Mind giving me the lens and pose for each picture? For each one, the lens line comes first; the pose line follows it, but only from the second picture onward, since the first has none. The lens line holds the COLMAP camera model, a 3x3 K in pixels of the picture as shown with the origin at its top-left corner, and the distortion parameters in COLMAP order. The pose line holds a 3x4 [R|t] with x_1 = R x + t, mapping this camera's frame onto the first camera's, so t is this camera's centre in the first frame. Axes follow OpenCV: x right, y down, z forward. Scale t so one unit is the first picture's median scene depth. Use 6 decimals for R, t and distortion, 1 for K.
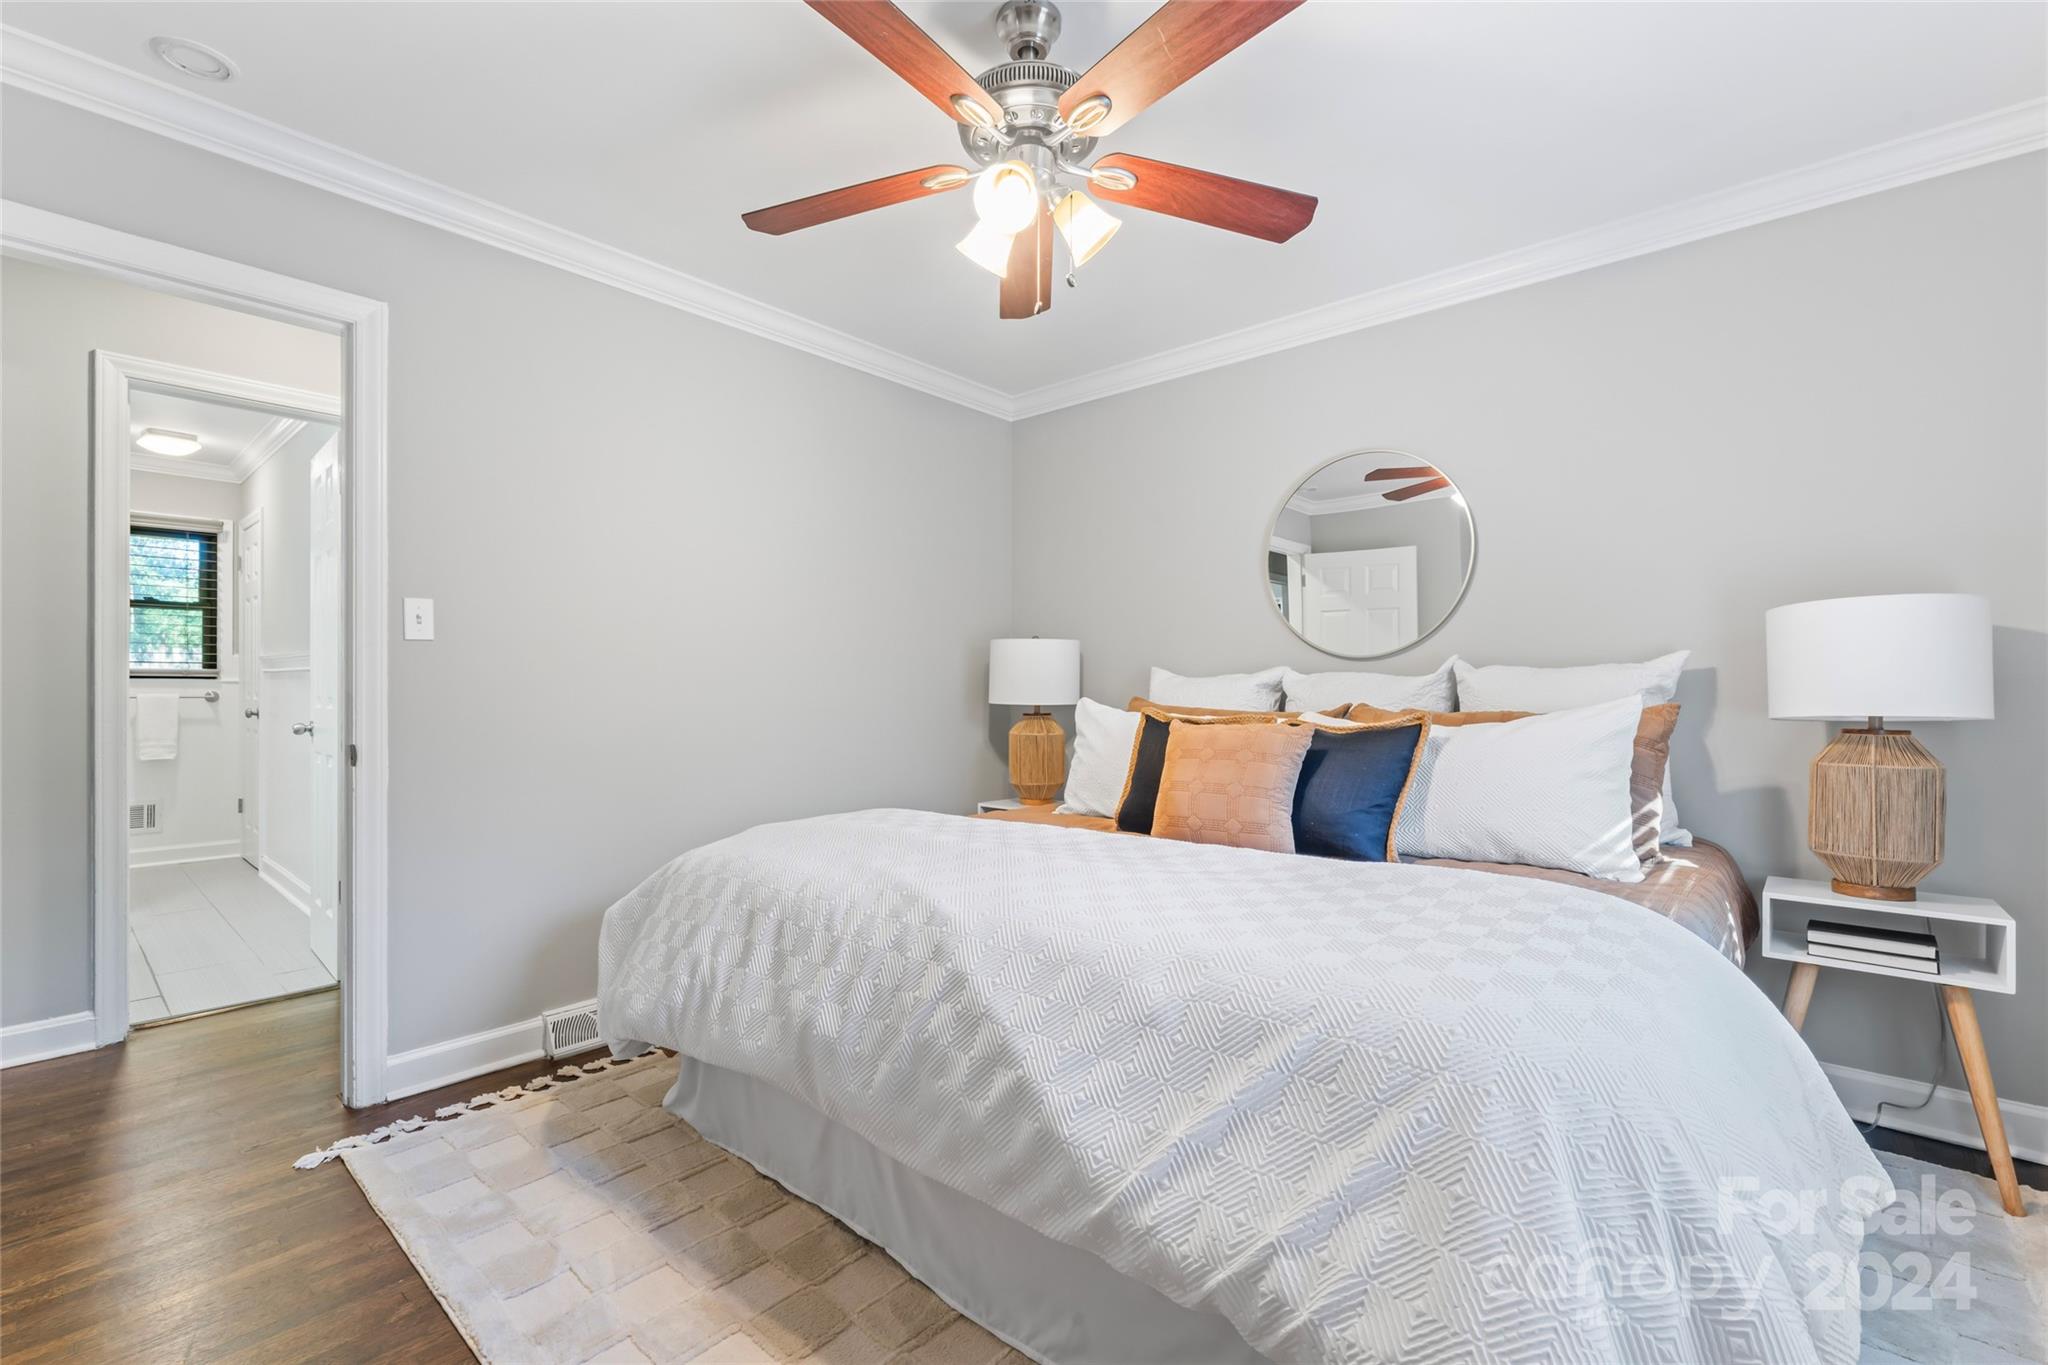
lens RADIAL K [[886.1, 0, 1034.6], [0, 886.1, 691.4], [0, 0, 1]] dist [0.000175, 0.000057]
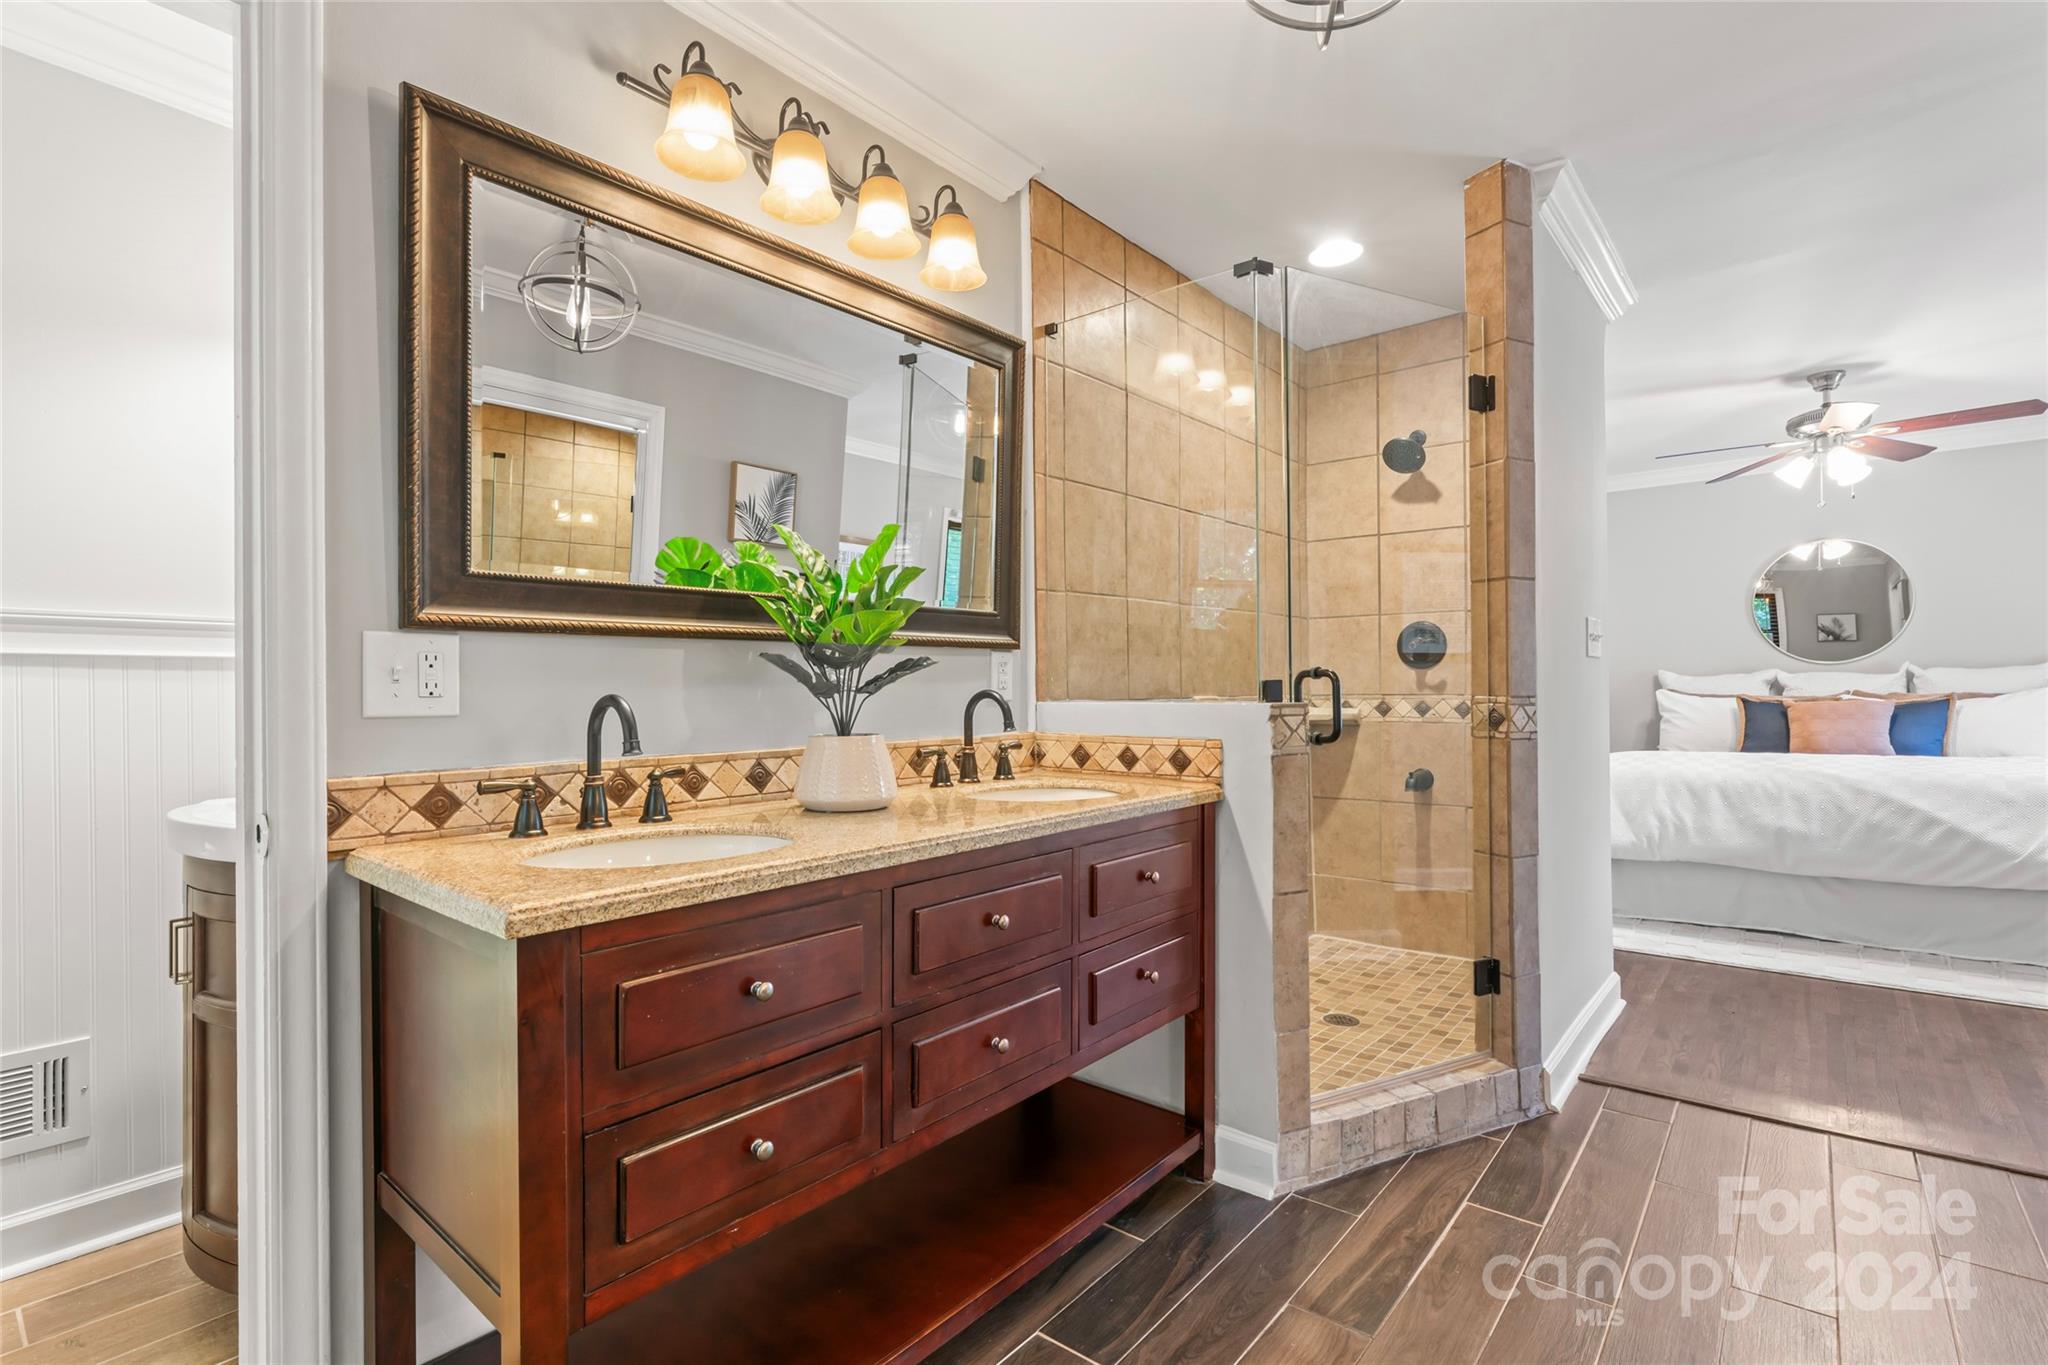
lens RADIAL K [[947.1, 0, 1028.0], [0, 947.1, 686.9], [0, 0, 1]] dist [-0.009290, 0.003556]
pose [[0.998532, -0.009734, 0.053286, -2.325683], [0.010508, 0.999843, -0.014278, 0.027624], [-0.053138, 0.014817, 0.998477, -1.323439]]
